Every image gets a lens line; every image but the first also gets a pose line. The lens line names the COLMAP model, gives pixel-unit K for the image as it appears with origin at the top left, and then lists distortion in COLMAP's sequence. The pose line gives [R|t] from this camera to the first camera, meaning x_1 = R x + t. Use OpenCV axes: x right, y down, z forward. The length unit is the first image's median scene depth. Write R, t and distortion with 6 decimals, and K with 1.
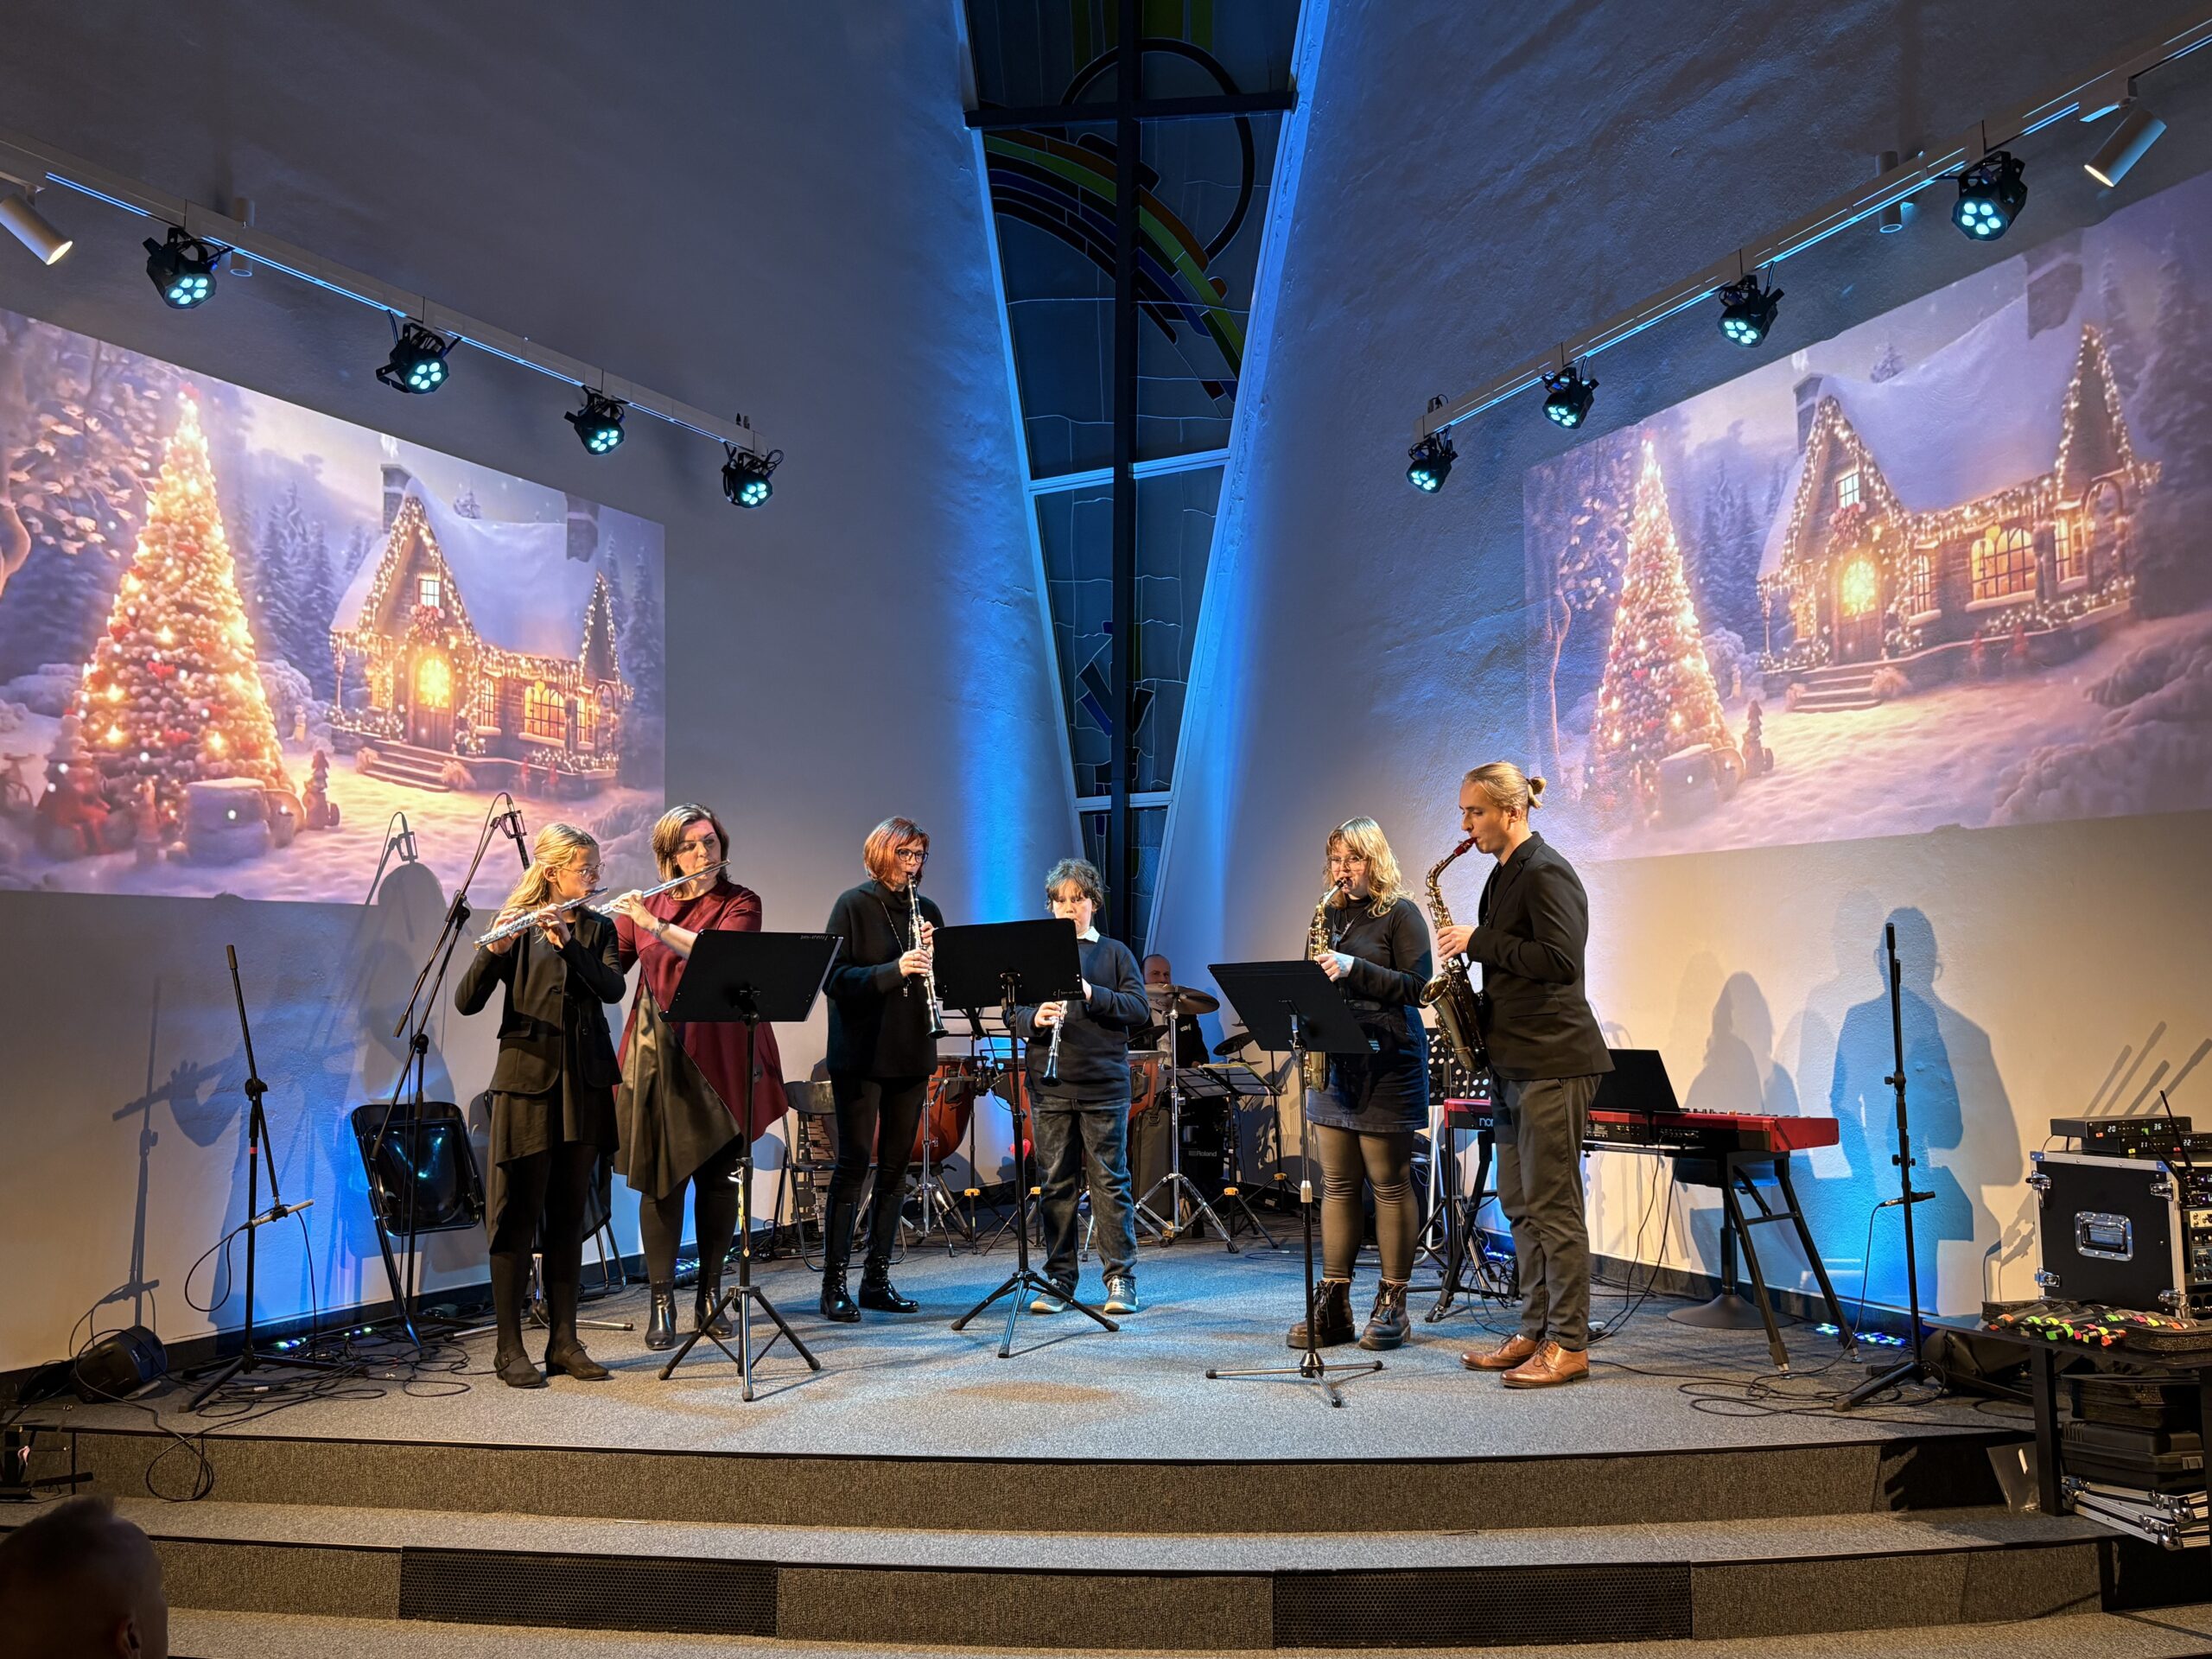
lens RADIAL K [[1857.9, 0, 1108.6], [0, 1857.9, 855.5], [0, 0, 1]] dist [0.035416, -0.036072]
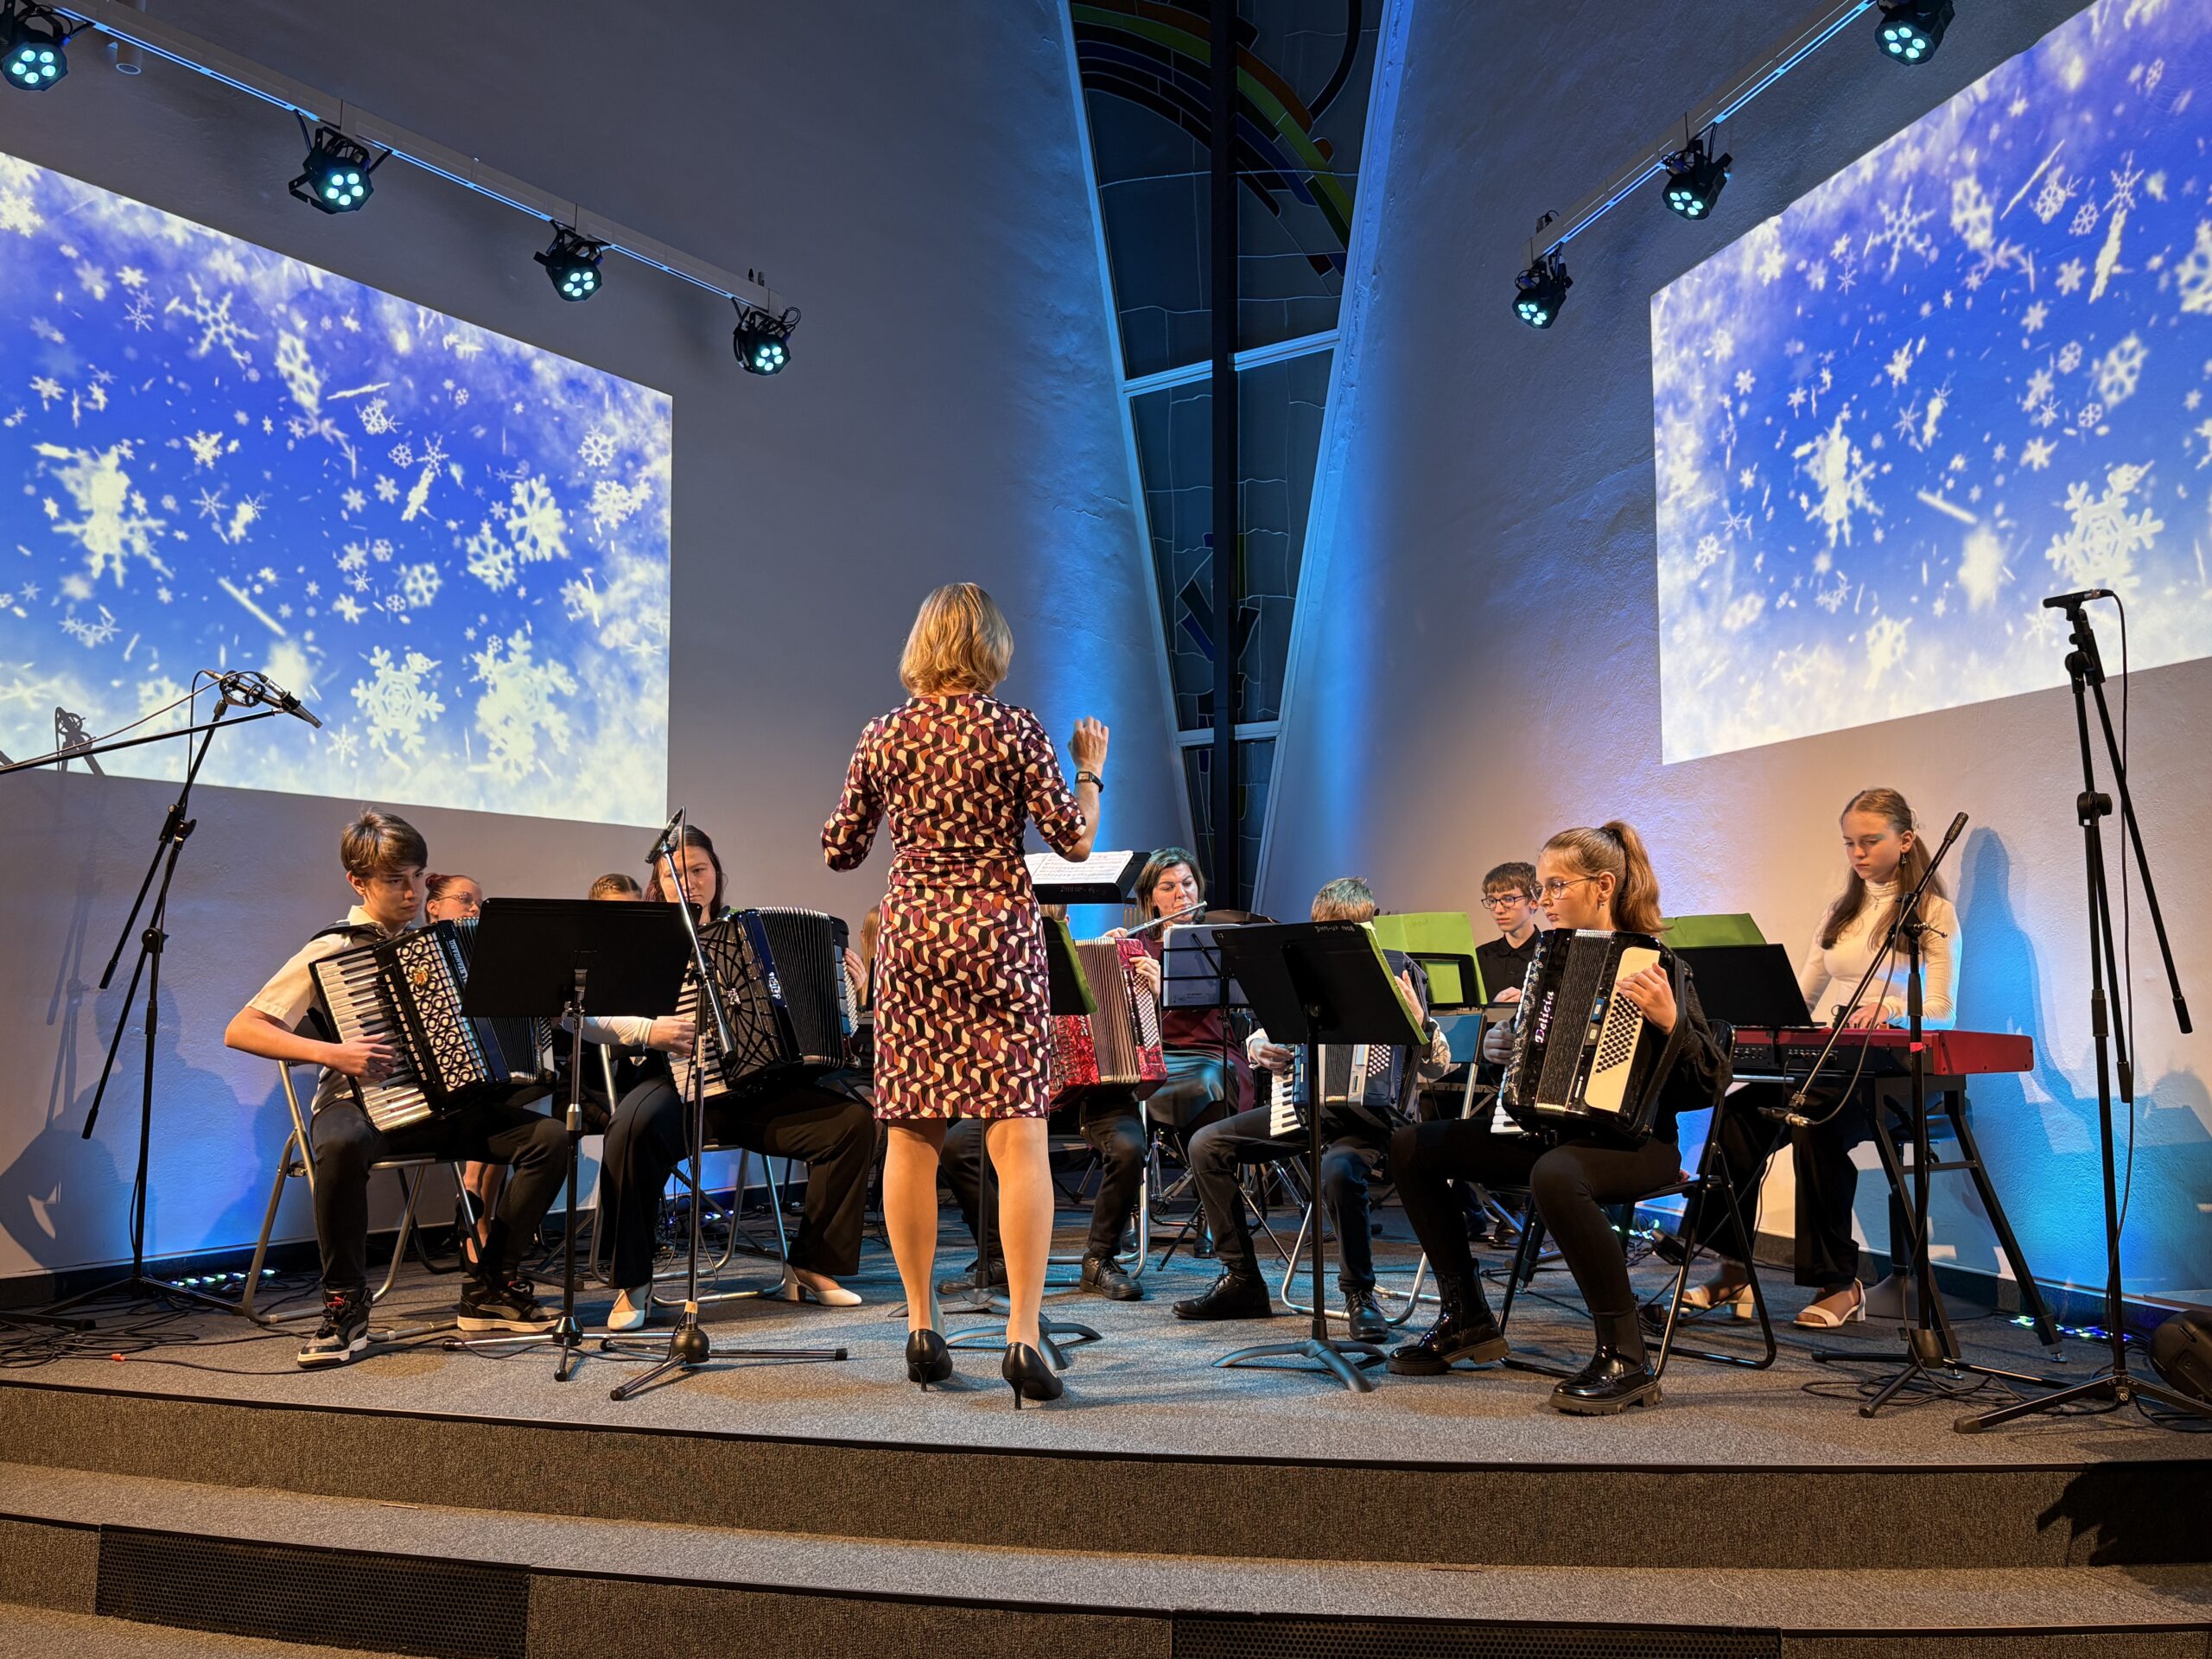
lens RADIAL K [[1814.2, 0, 1106.3], [0, 1814.2, 851.0], [0, 0, 1]] dist [0.033039, -0.027022]
pose [[0.992635, -0.000739, -0.121143, 0.076652], [-0.000522, 0.999946, -0.010369, 0.051592], [0.121144, 0.010356, 0.992581, 0.155922]]
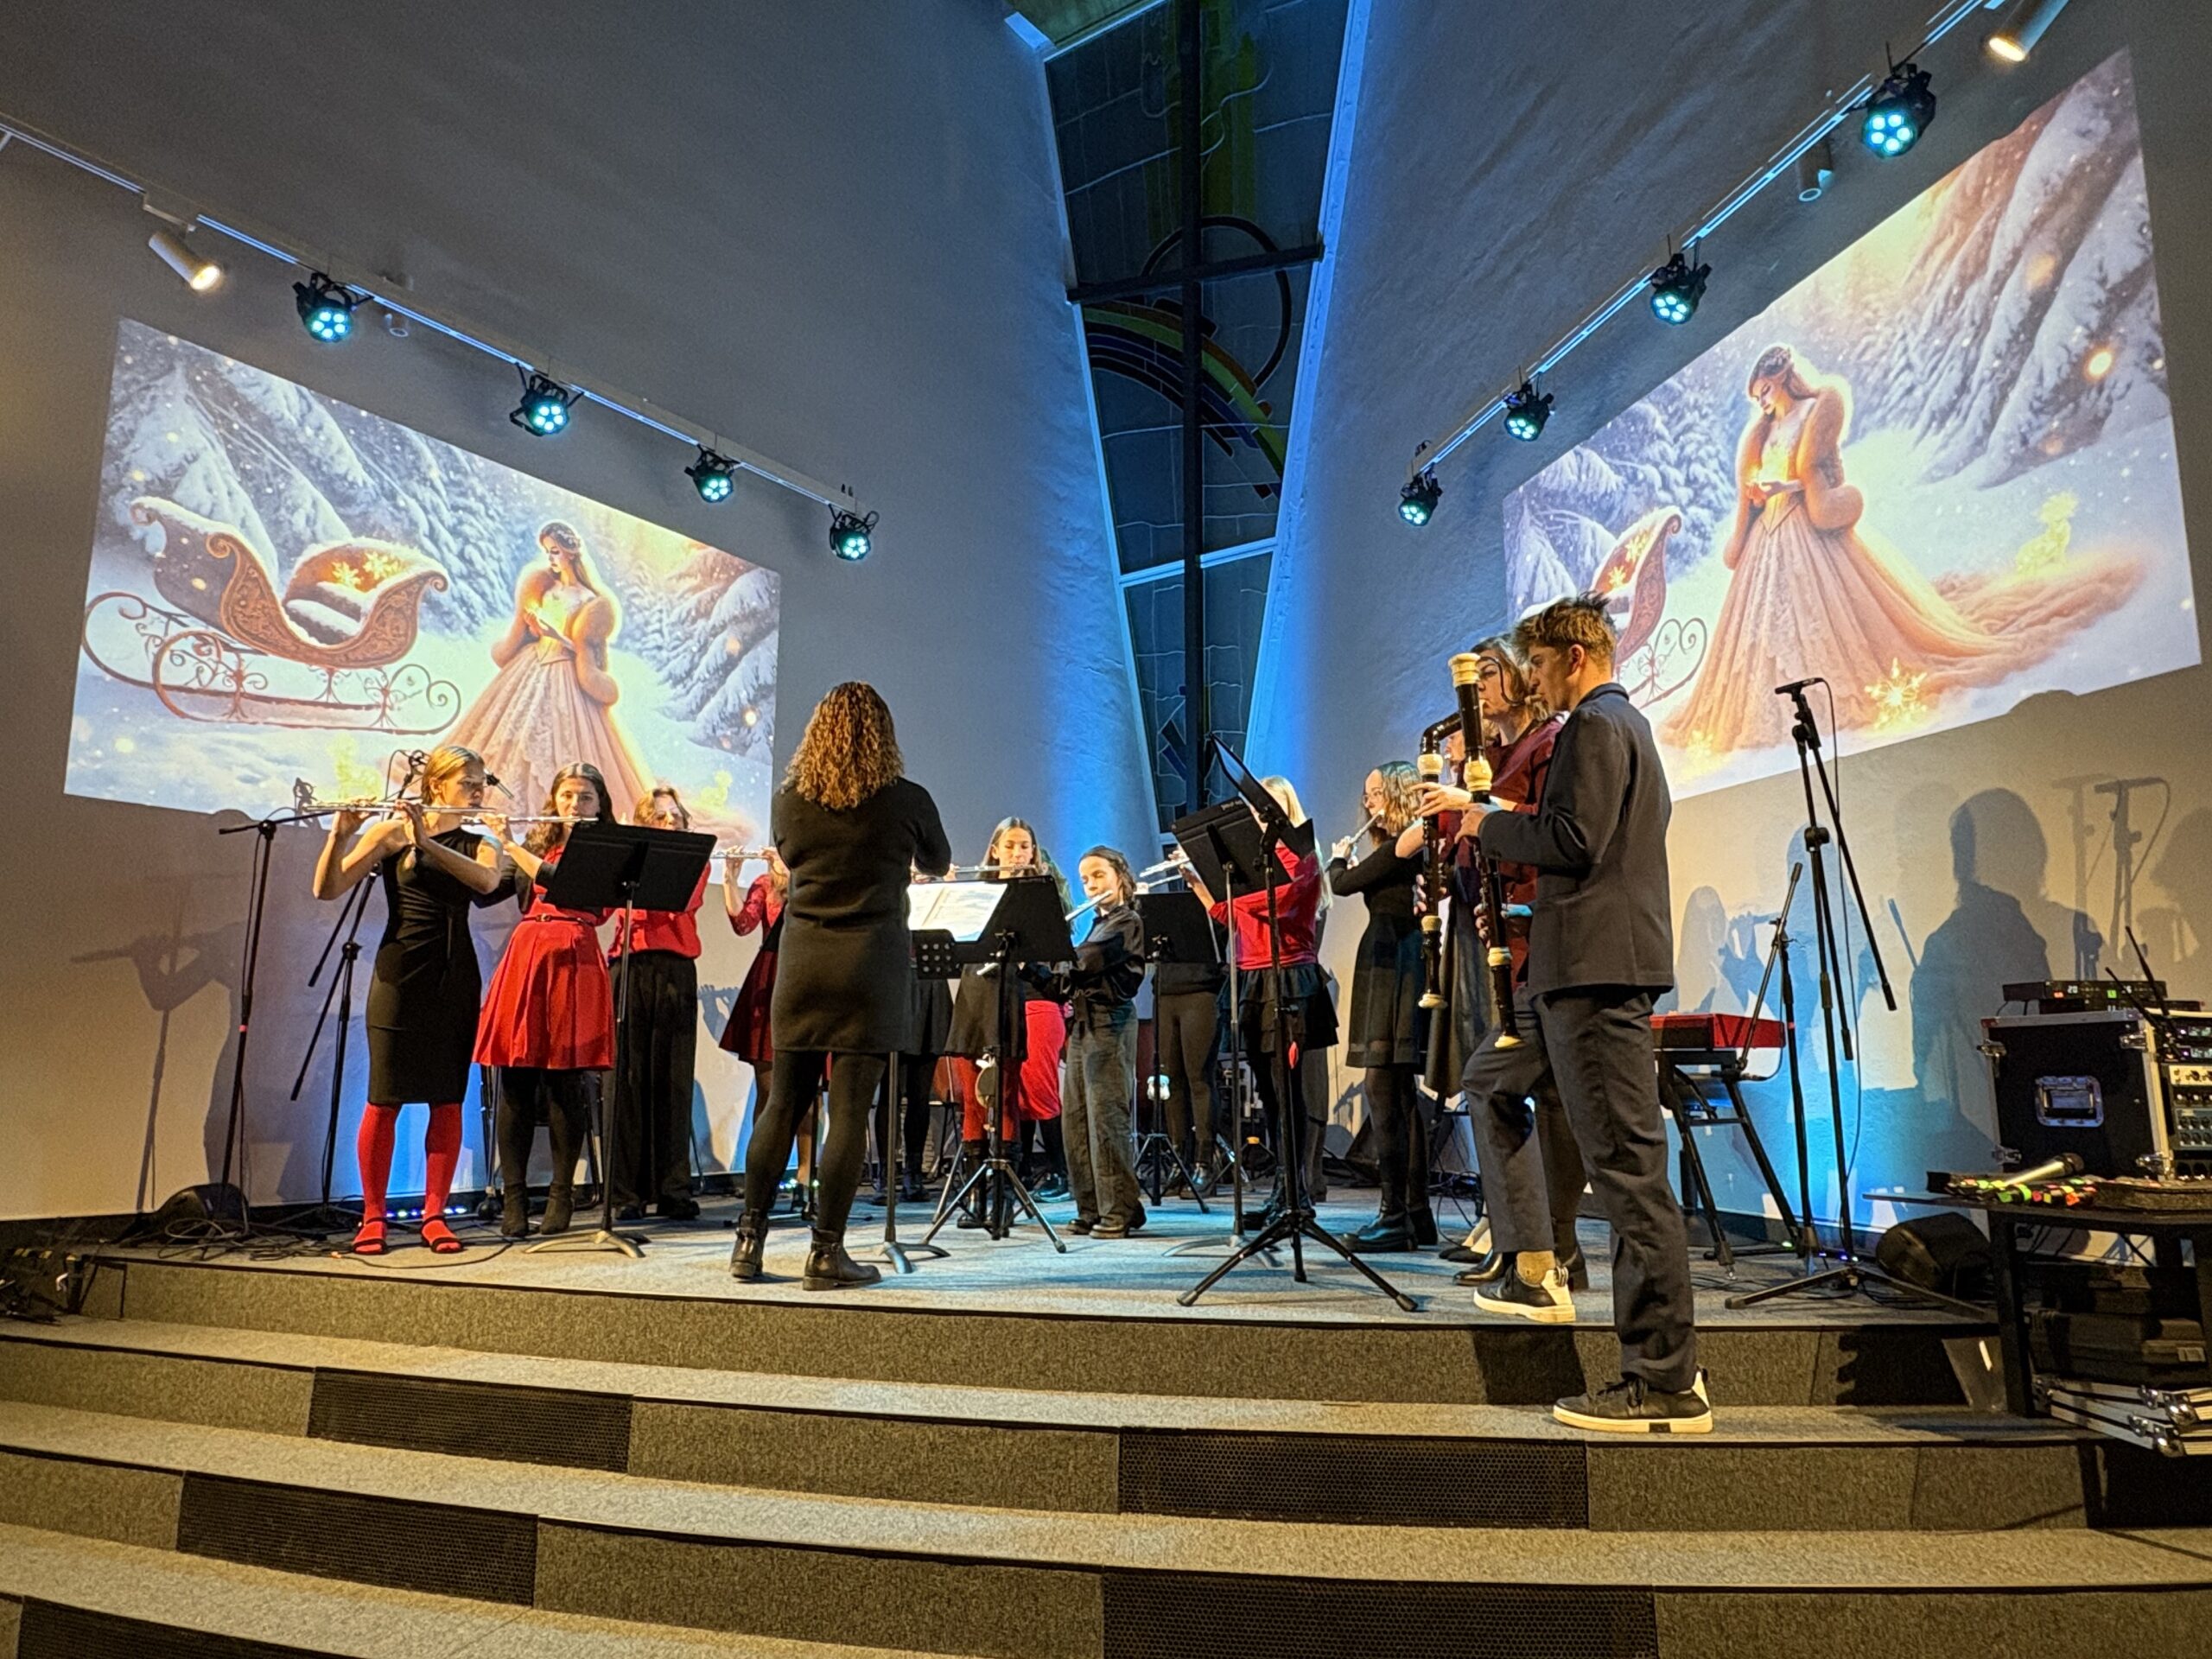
lens RADIAL K [[1366.0, 0, 1101.4], [0, 1366.0, 847.9], [0, 0, 1]] dist [-0.002571, 0.003592]
pose [[0.991038, -0.005052, -0.133483, 0.089070], [-0.006891, 0.996021, -0.088856, 0.081013], [0.133401, 0.088979, 0.987060, 0.156009]]
